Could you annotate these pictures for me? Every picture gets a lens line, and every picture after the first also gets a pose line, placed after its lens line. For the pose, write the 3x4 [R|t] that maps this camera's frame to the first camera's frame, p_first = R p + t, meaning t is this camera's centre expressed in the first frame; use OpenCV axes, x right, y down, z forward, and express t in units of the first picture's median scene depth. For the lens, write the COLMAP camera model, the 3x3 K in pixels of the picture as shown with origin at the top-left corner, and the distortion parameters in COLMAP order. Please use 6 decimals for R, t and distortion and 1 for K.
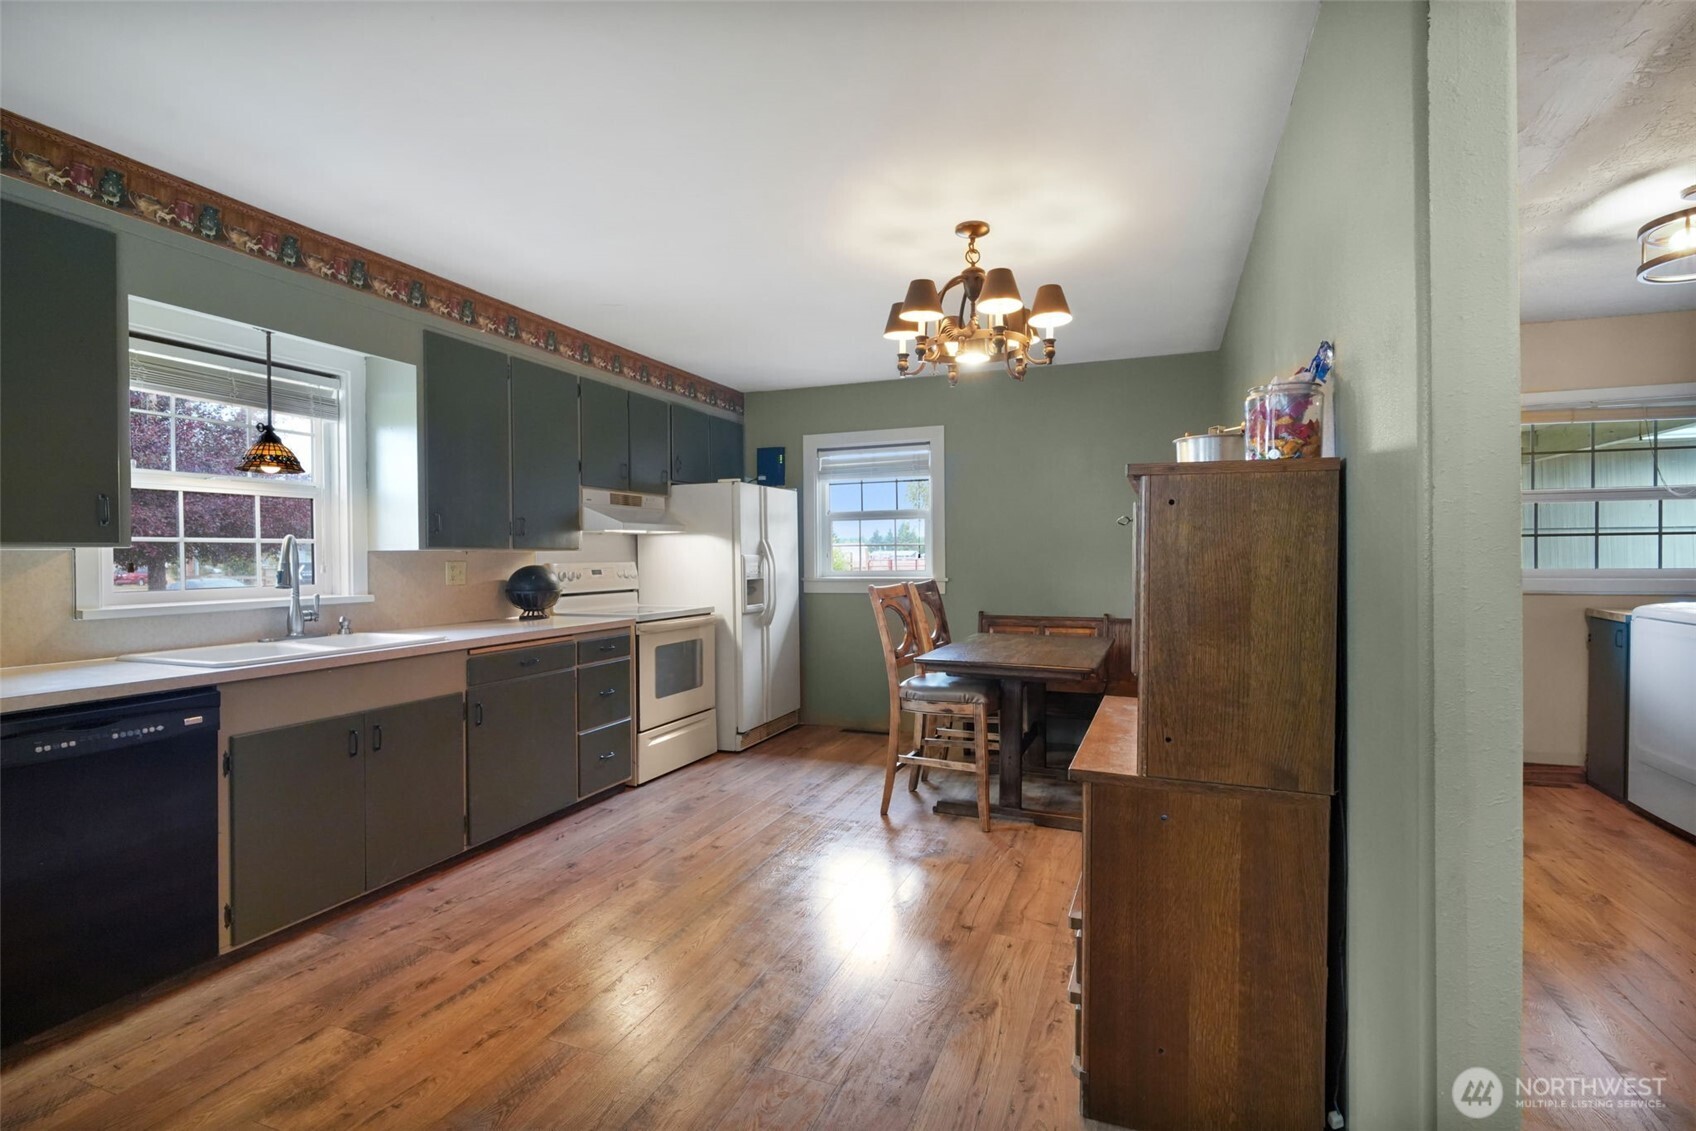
lens RADIAL K [[798.9, 0, 860.4], [0, 798.9, 564.2], [0, 0, 1]] dist [-0.002757, -0.002992]
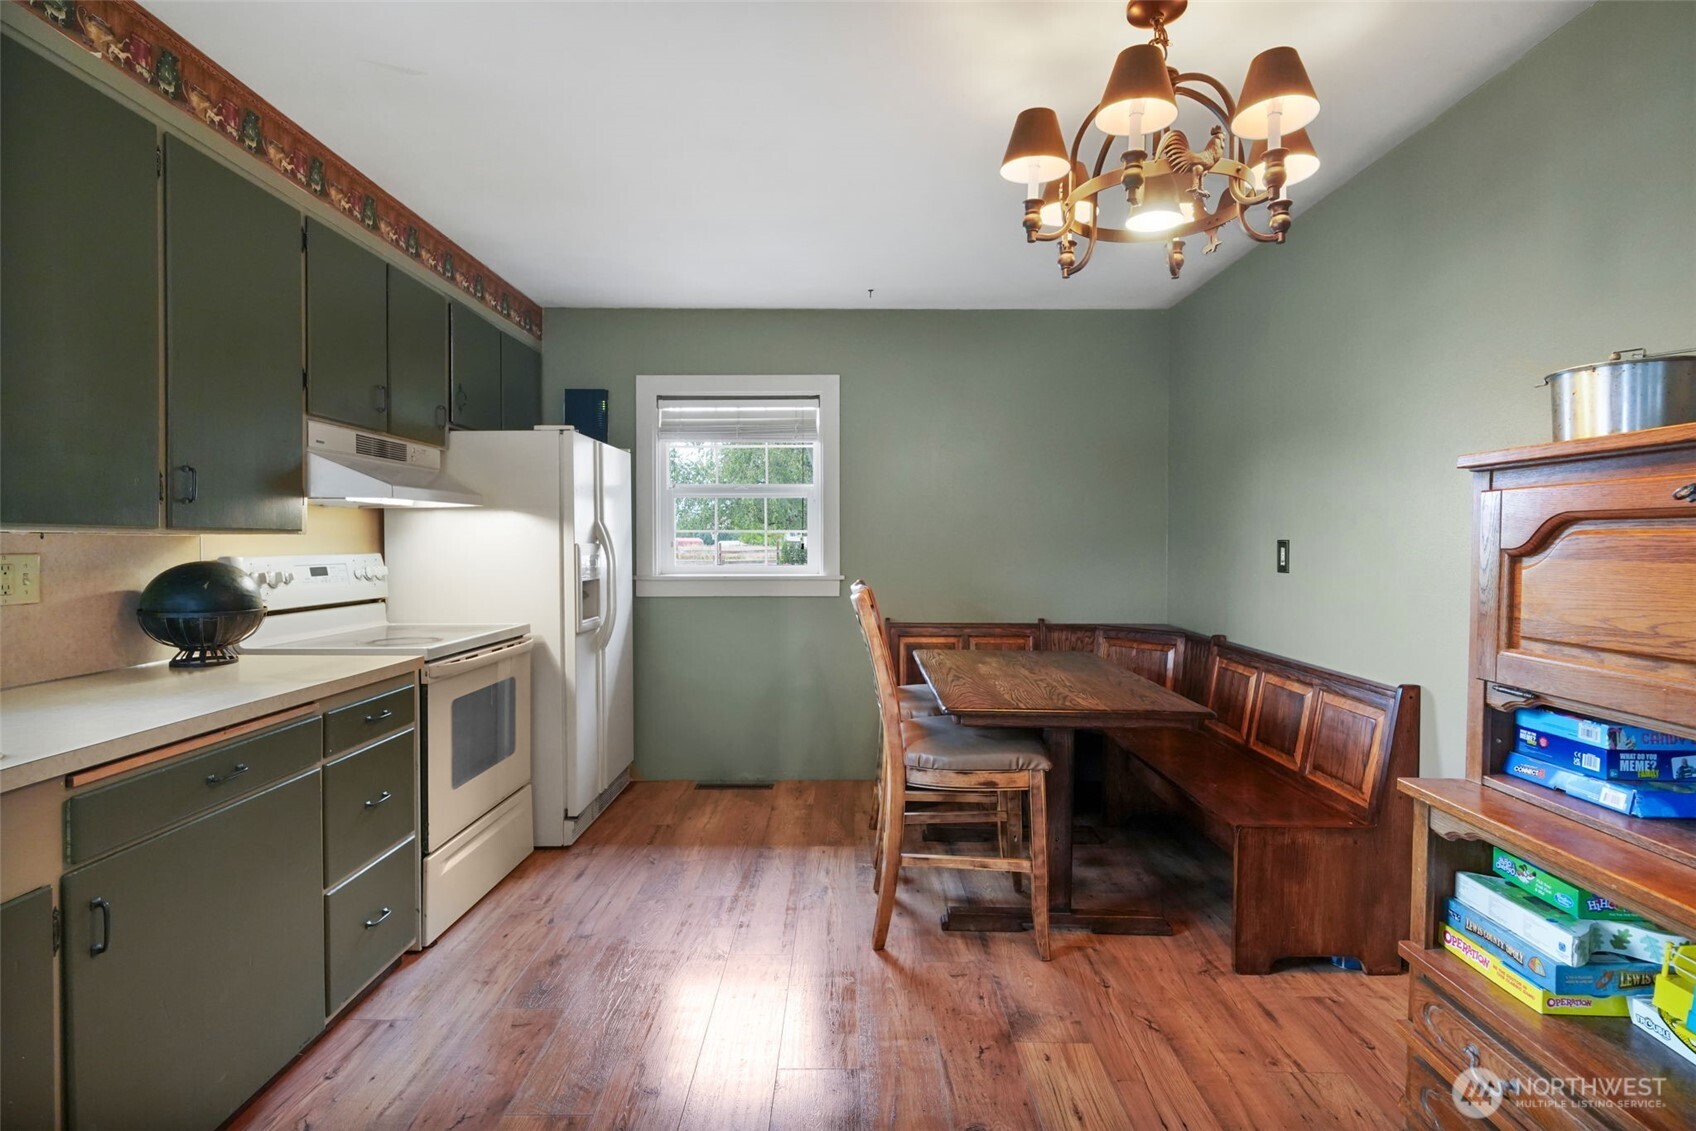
lens RADIAL K [[798.9, 0, 847.8], [0, 798.9, 551.7], [0, 0, 1]] dist [-0.002757, -0.002992]
pose [[0.934442, 0.003271, 0.356100, -0.180511], [-0.003307, 0.999994, -0.000509, -0.005345], [-0.356099, -0.000702, 0.934448, 0.328377]]
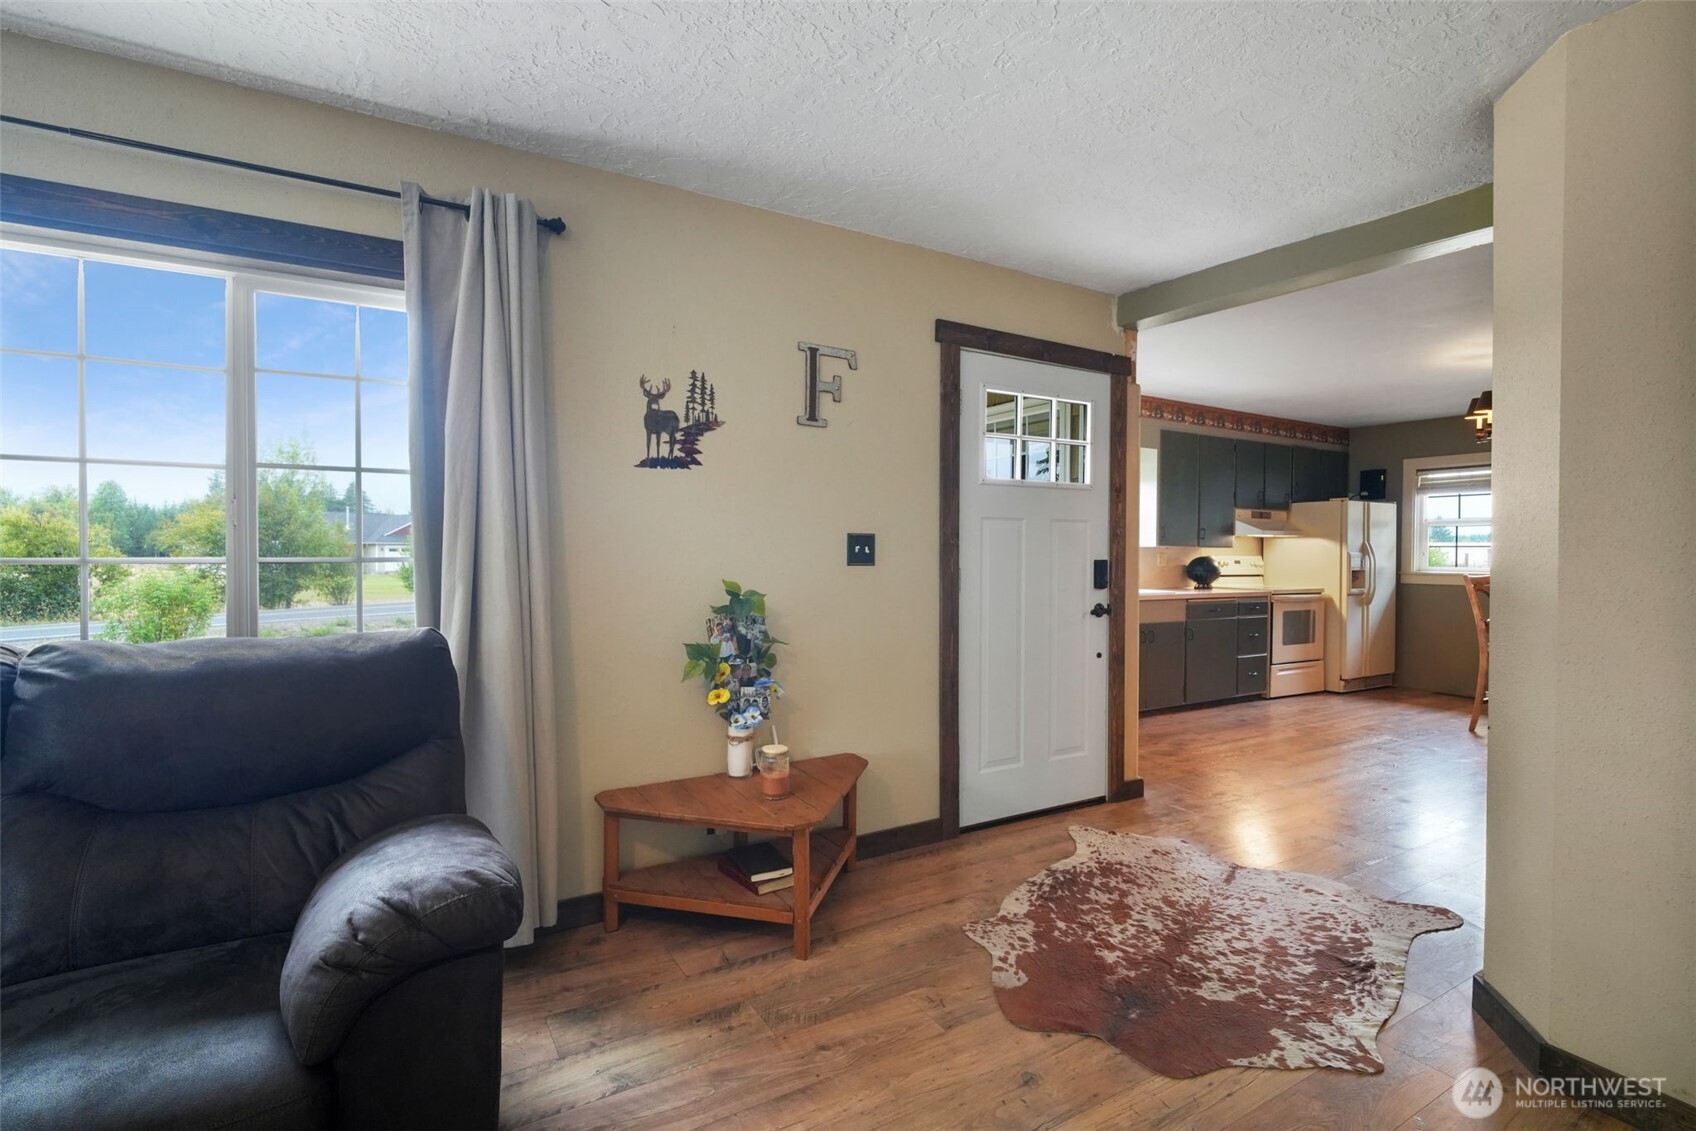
lens RADIAL K [[798.9, 0, 847.1], [0, 798.9, 561.1], [0, 0, 1]] dist [-0.002757, -0.002992]
pose [[0.780538, 0.023135, -0.624680, 0.041480], [-0.023209, 0.999698, 0.008025, 0.013233], [0.624677, 0.008235, 0.780840, -0.668997]]
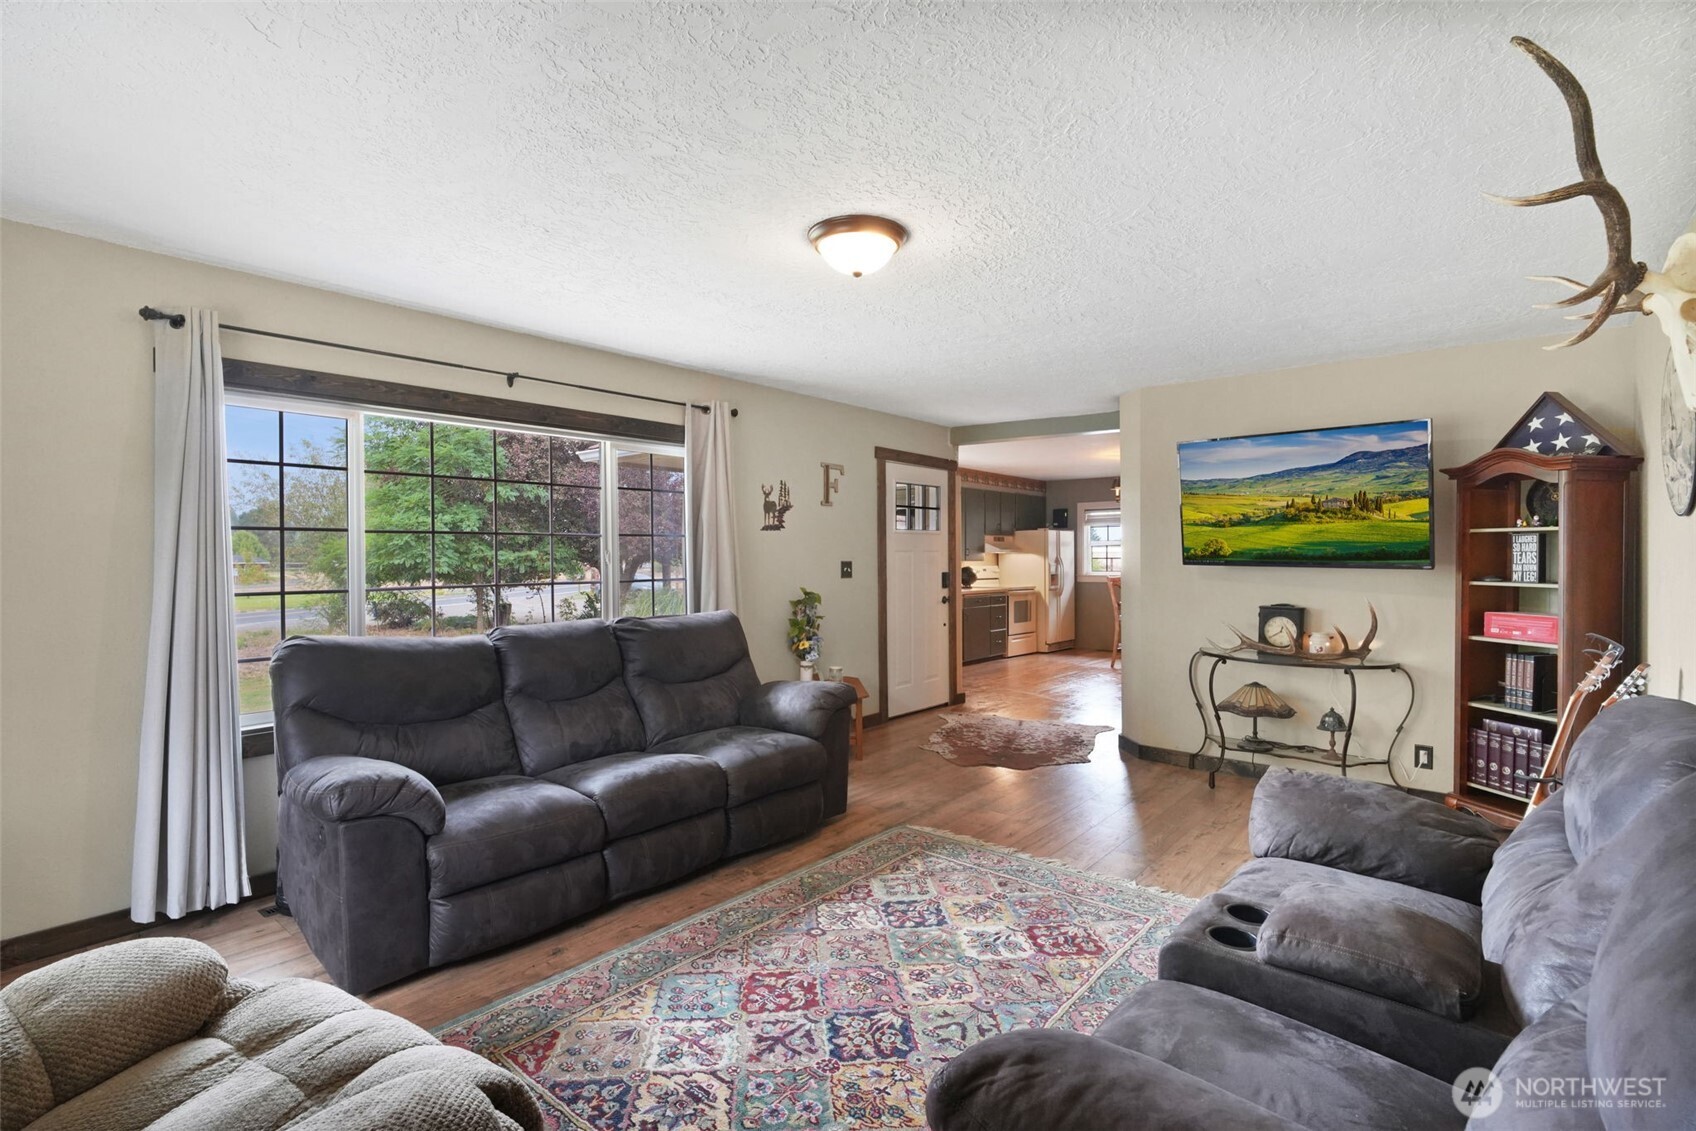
lens RADIAL K [[798.9, 0, 852.2], [0, 798.9, 571.8], [0, 0, 1]] dist [-0.002757, -0.002992]
pose [[0.947311, 0.009603, -0.320172, 0.046141], [-0.008130, 0.999949, 0.005938, 0.004436], [0.320213, -0.003022, 0.947341, -1.324112]]
